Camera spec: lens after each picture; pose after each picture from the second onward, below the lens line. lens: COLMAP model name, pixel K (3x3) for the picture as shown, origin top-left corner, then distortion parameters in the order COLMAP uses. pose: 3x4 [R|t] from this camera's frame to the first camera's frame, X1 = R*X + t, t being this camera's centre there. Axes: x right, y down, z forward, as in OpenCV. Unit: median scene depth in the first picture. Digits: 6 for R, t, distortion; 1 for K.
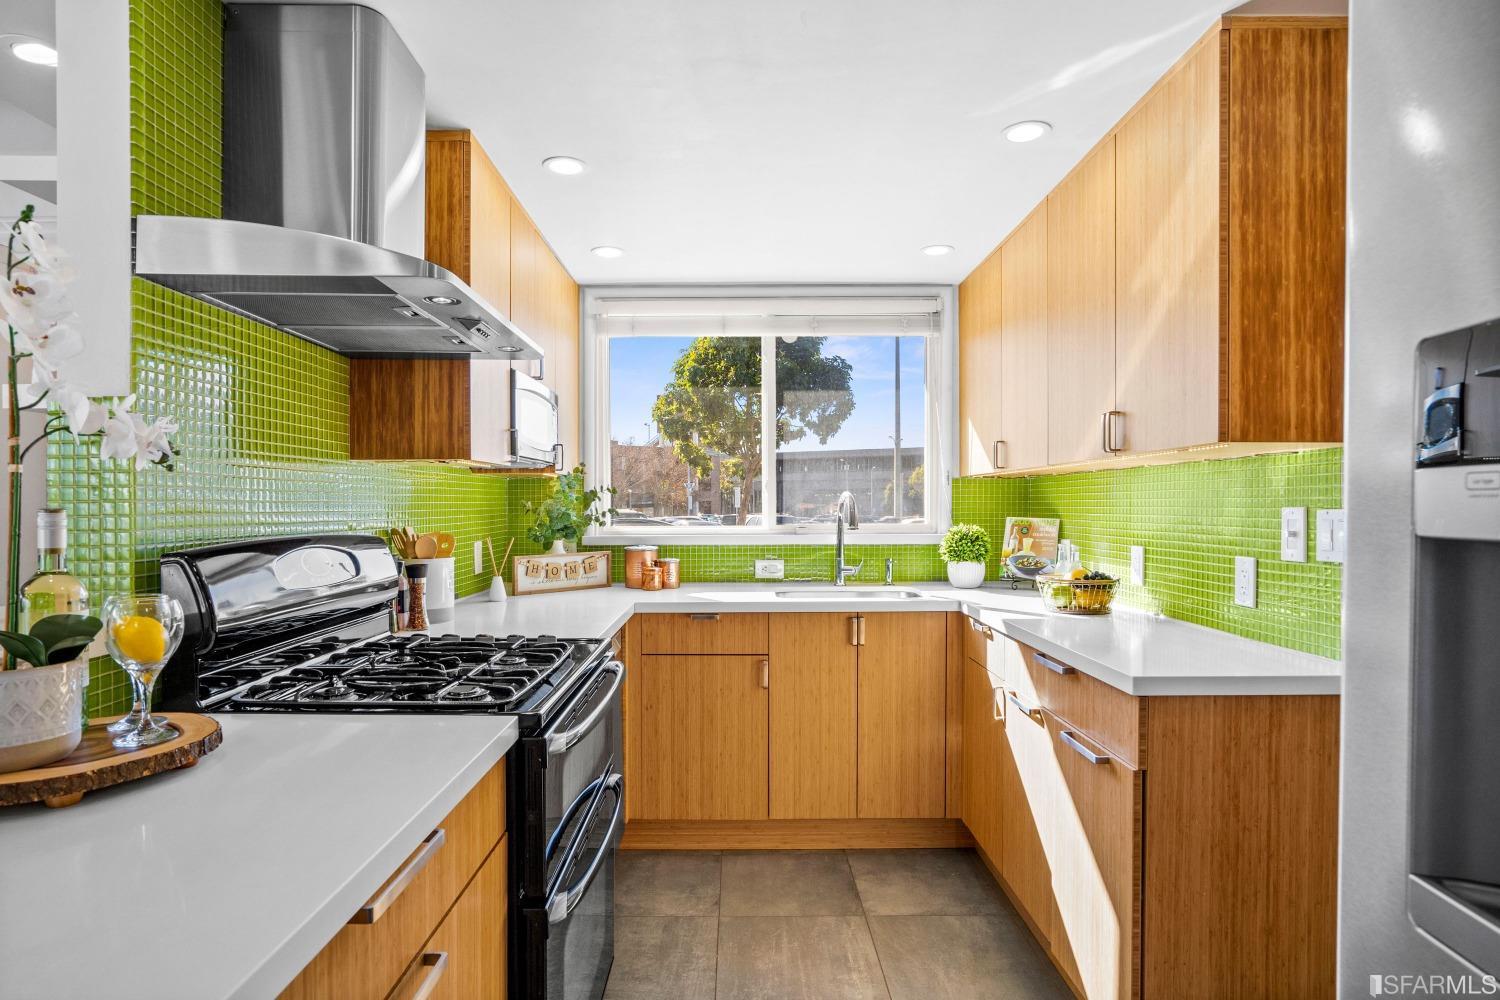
lens RADIAL K [[816.9, 0, 750.0], [0, 816.9, 500.0], [0, 0, 1]] dist [-0.005524, -0.000499]
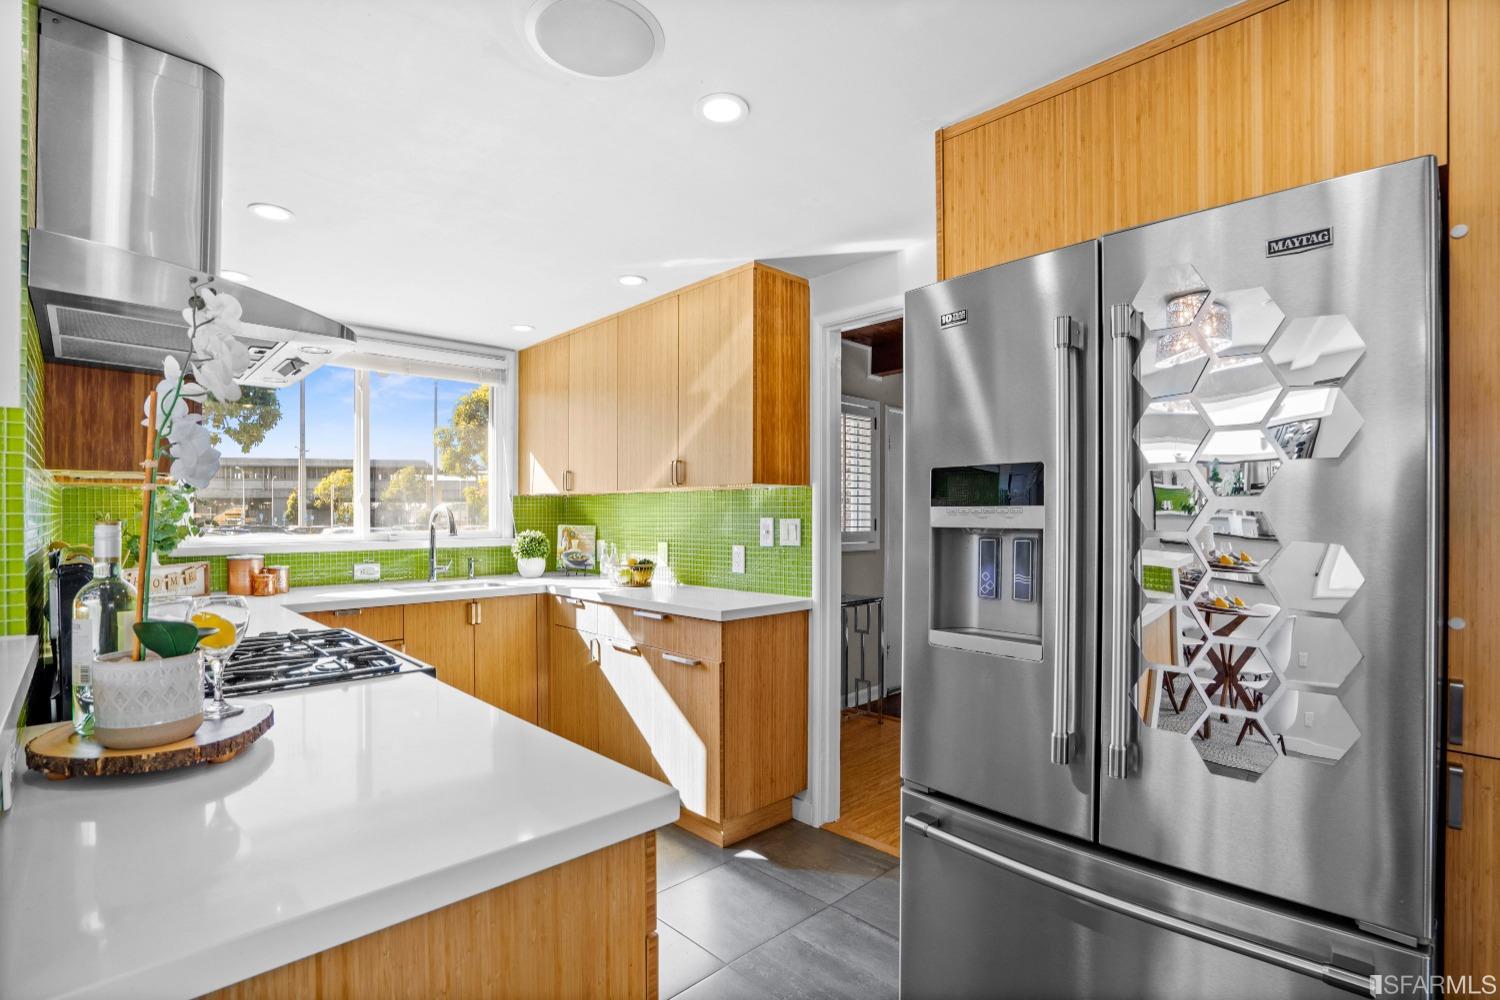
lens RADIAL K [[701.7, 0, 728.5], [0, 701.7, 501.0], [0, 0, 1]] dist [-0.001957, 0.000137]
pose [[0.742326, 0.014859, 0.669874, -0.319465], [-0.005321, 0.999853, -0.016281, -0.002290], [-0.670018, 0.008522, 0.742296, -0.099219]]
